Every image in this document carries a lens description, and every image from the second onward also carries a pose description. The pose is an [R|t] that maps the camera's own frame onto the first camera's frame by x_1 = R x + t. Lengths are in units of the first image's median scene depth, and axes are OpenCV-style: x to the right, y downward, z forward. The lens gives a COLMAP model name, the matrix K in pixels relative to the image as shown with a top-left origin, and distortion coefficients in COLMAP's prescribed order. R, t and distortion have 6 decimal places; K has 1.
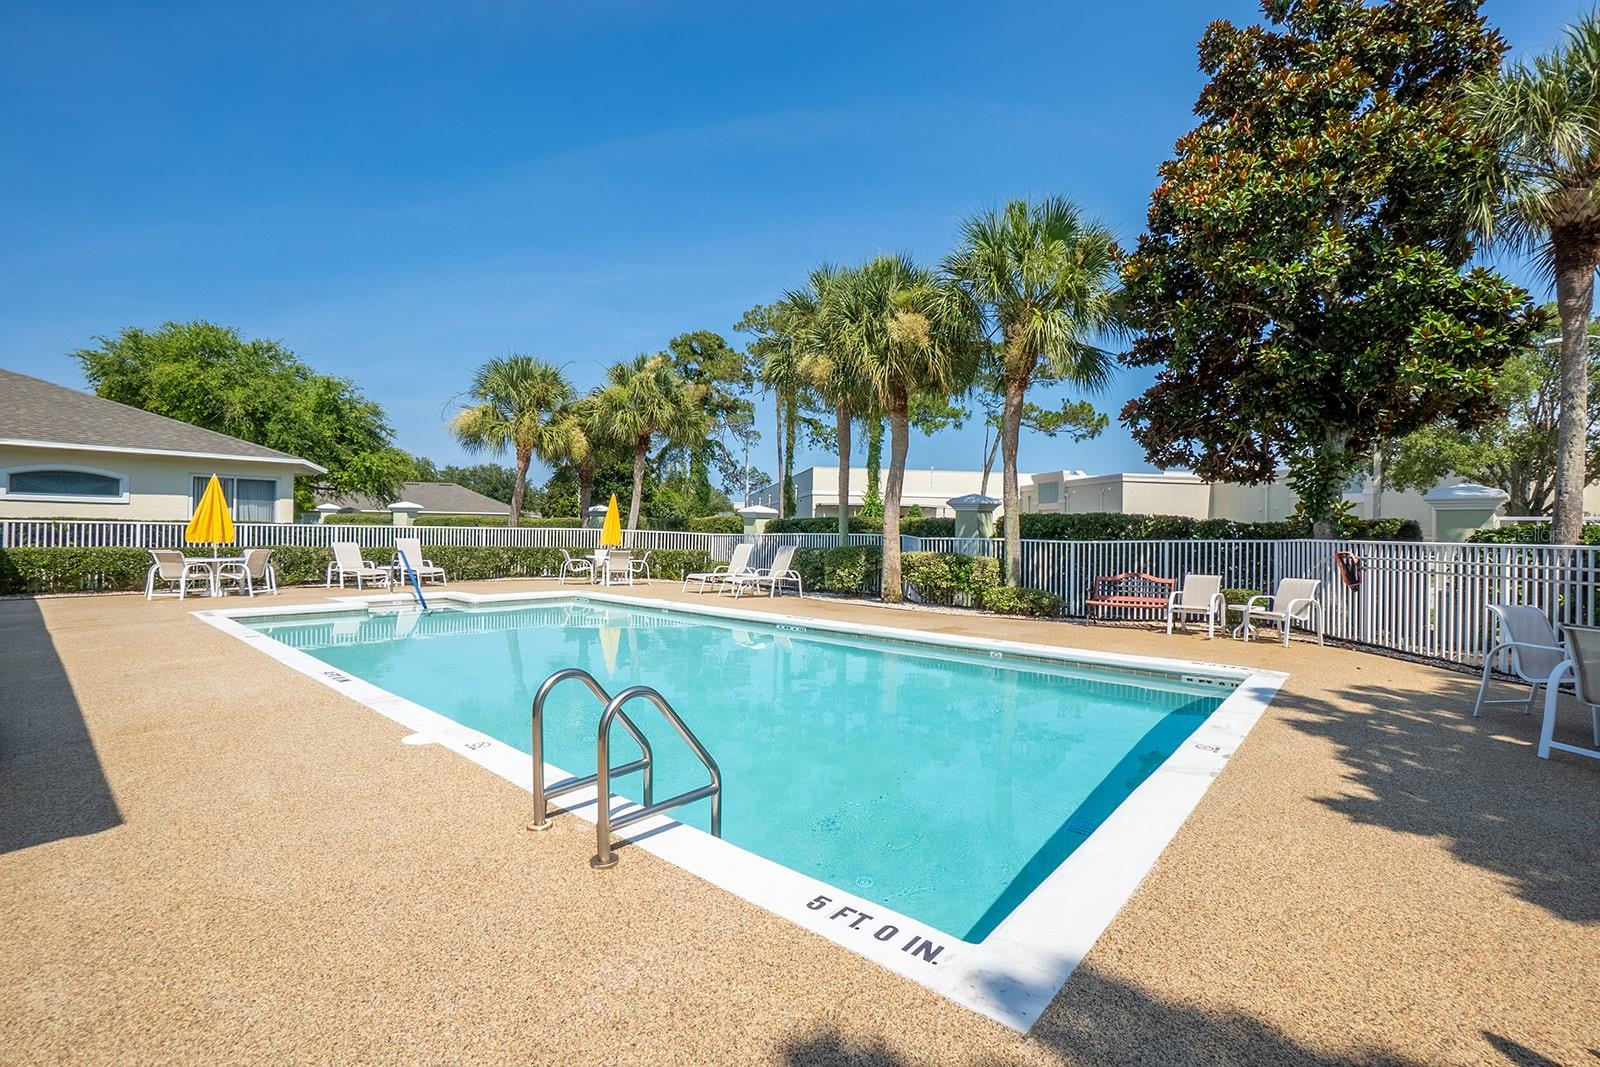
lens RADIAL K [[709.8, 0, 791.5], [0, 709.8, 516.8], [0, 0, 1]] dist [-0.040979, 0.009468]
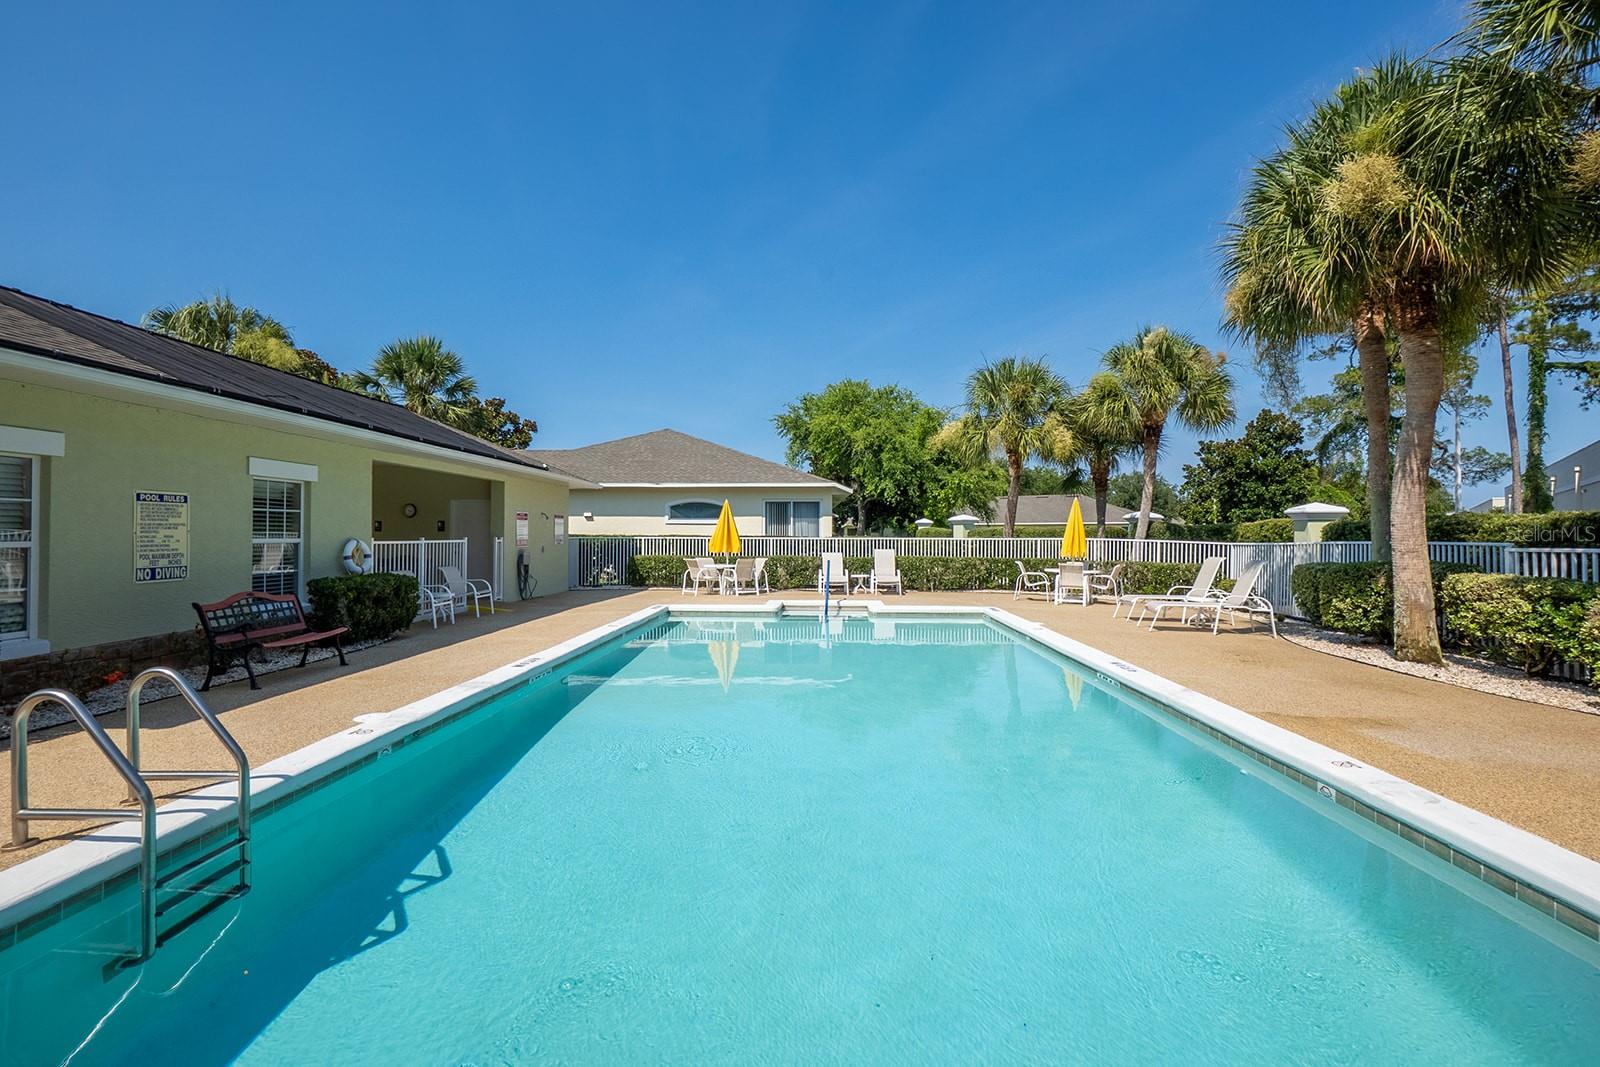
lens RADIAL K [[709.8, 0, 801.4], [0, 709.8, 526.0], [0, 0, 1]] dist [-0.040979, 0.009468]
pose [[0.629063, -0.023404, -0.777002, 0.169553], [0.022598, 0.999675, -0.011816, 0.003862], [0.777026, -0.010126, 0.629387, 0.161336]]
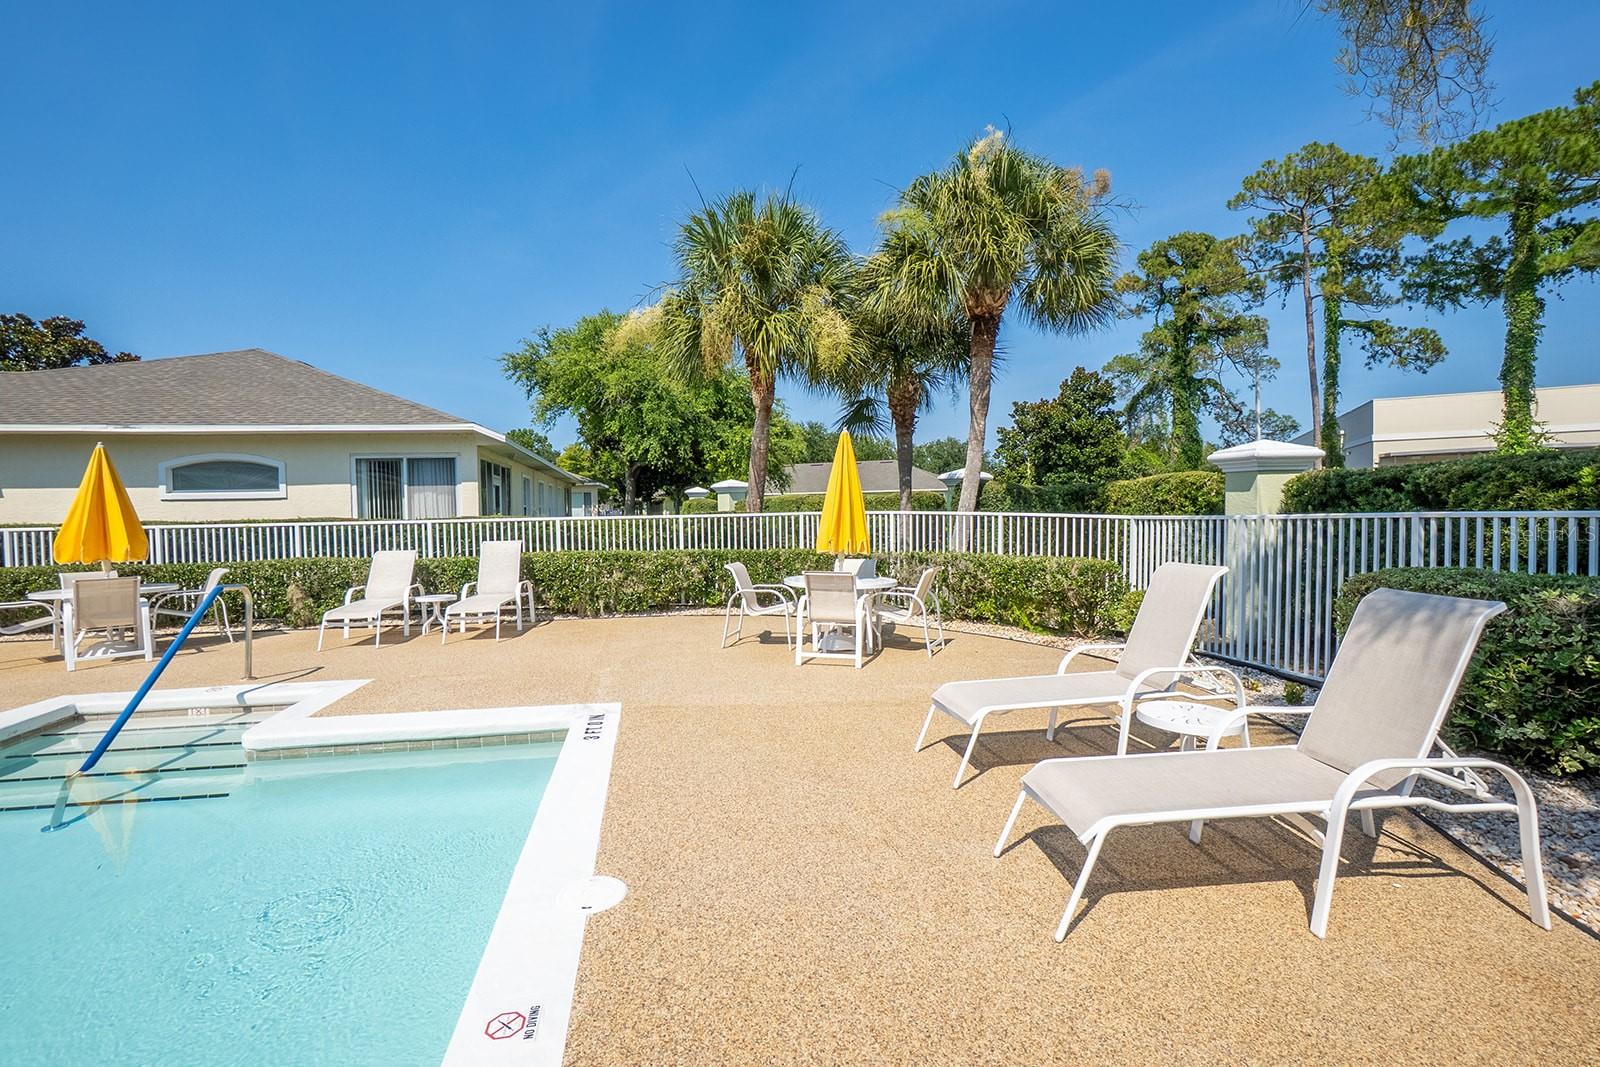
lens RADIAL K [[709.8, 0, 810.1], [0, 709.8, 523.2], [0, 0, 1]] dist [-0.040979, 0.009468]
pose [[0.800765, -0.015627, -0.598775, -0.017457], [0.042869, 0.998591, 0.031269, 0.007276], [0.597443, -0.050708, 0.800306, 0.537531]]
